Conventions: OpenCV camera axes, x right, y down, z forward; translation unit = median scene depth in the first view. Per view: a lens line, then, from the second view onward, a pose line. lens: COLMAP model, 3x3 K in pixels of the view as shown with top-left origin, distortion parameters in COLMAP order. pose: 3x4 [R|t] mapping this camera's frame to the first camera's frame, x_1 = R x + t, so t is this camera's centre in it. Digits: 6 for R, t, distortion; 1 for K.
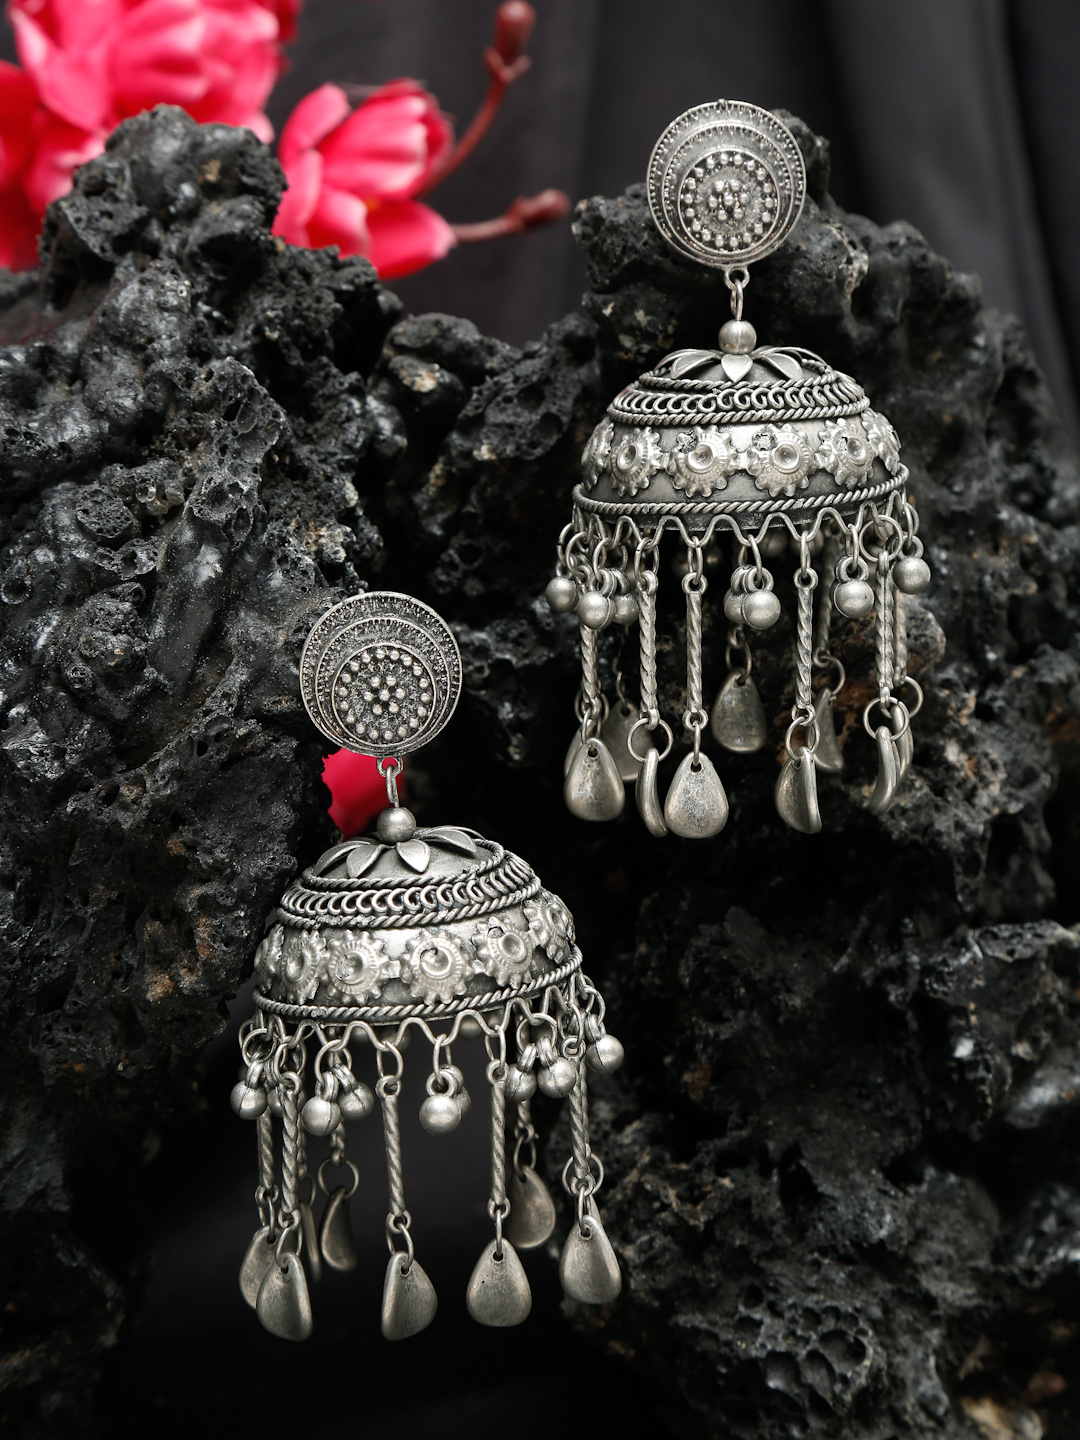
lens RADIAL K [[3920.6, 0, 537.8], [0, 3920.6, 740.1], [0, 0, 1]] dist [0.304149, -0.145052]
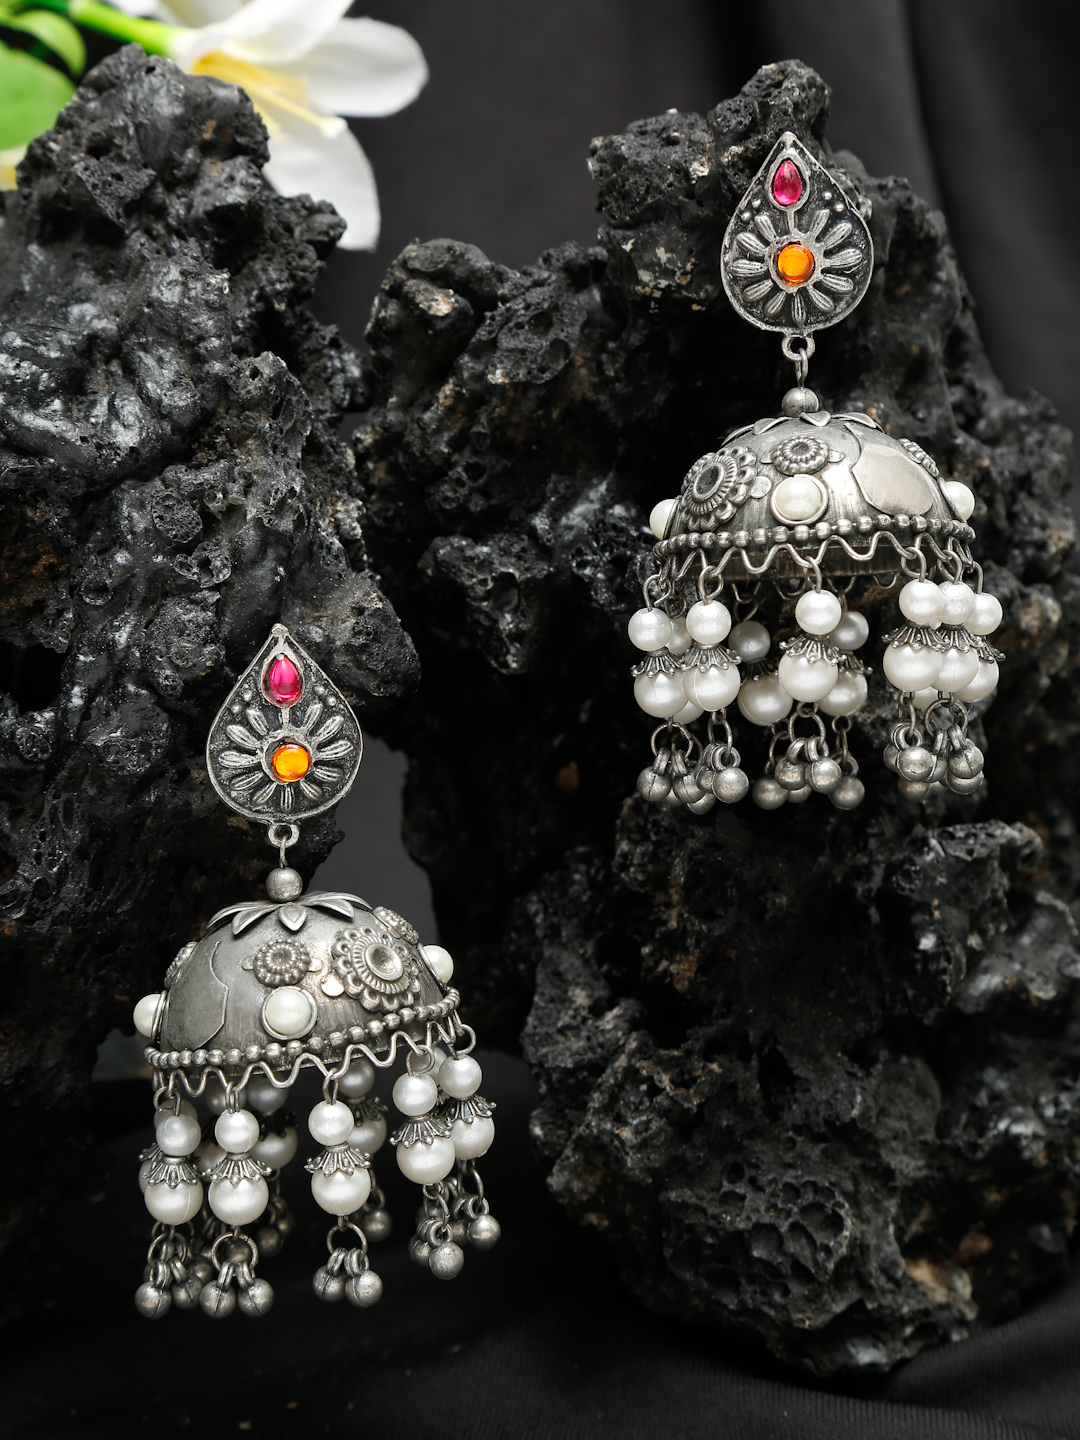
lens RADIAL K [[3957.6, 0, 541.8], [0, 3957.6, 726.6], [0, 0, 1]] dist [0.338413, -1.061305]
pose [[0.987863, 0.007537, 0.155146, -0.164442], [-0.016050, 0.998429, 0.053689, -0.036756], [-0.154498, -0.055527, 0.986432, -0.049972]]
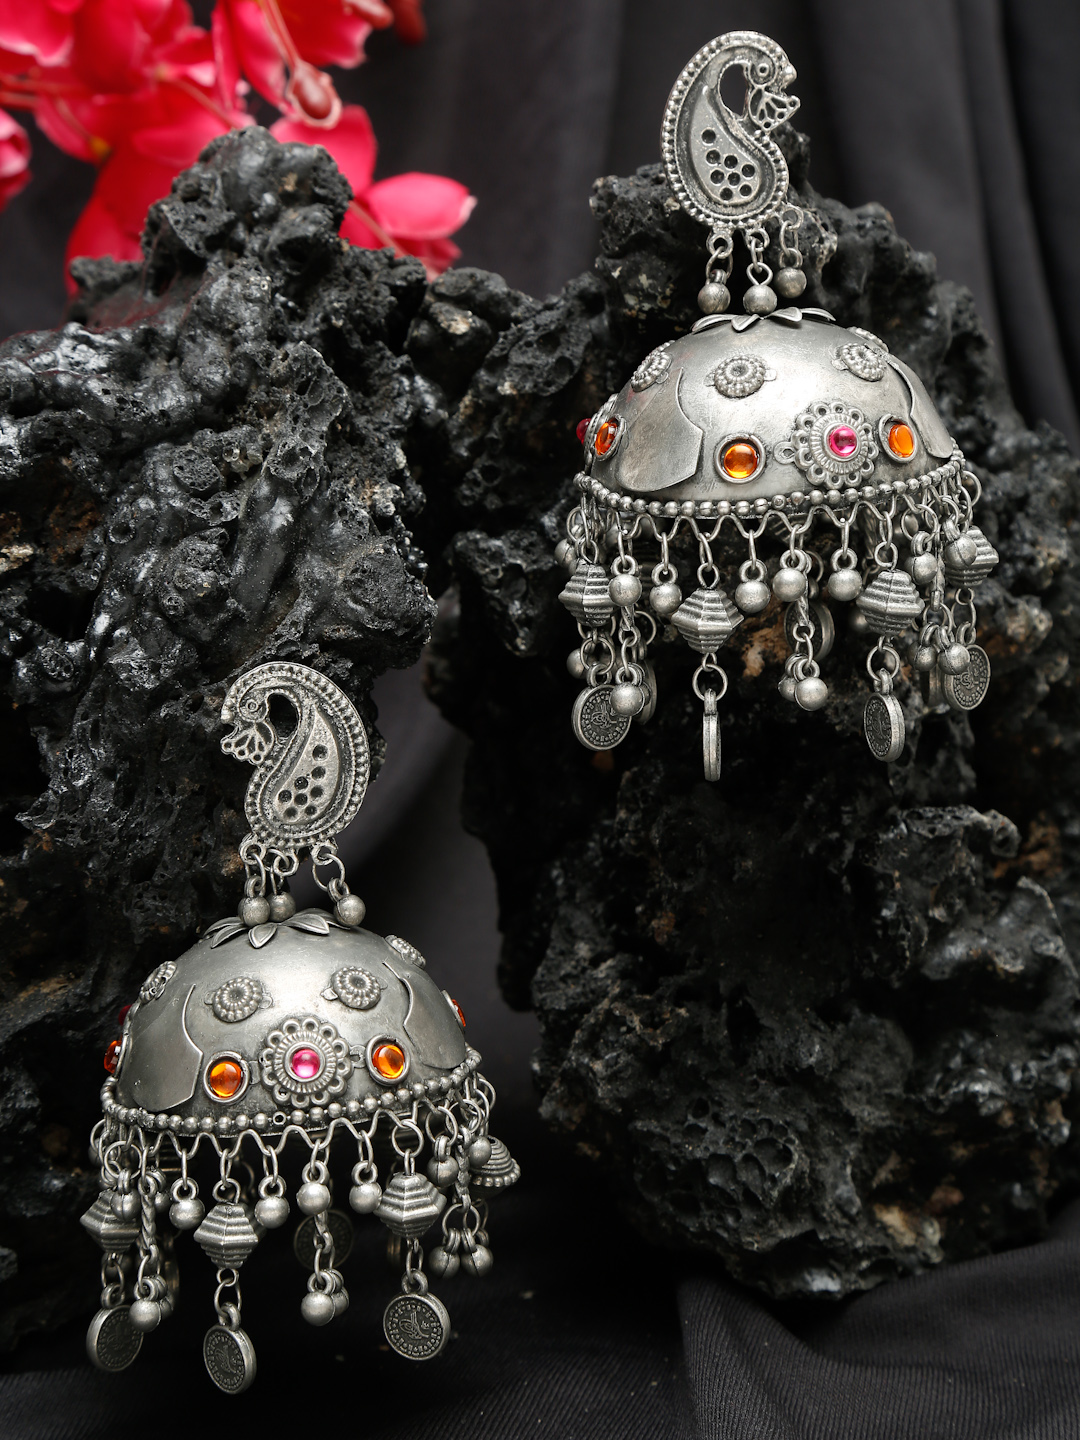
lens RADIAL K [[3957.6, 0, 541.8], [0, 3957.6, 726.6], [0, 0, 1]] dist [0.338413, -1.061305]
pose [[0.998967, 0.045188, -0.004832, 0.007235], [-0.045083, 0.998783, 0.020007, 0.004100], [0.005730, -0.019768, 0.999788, -0.193918]]
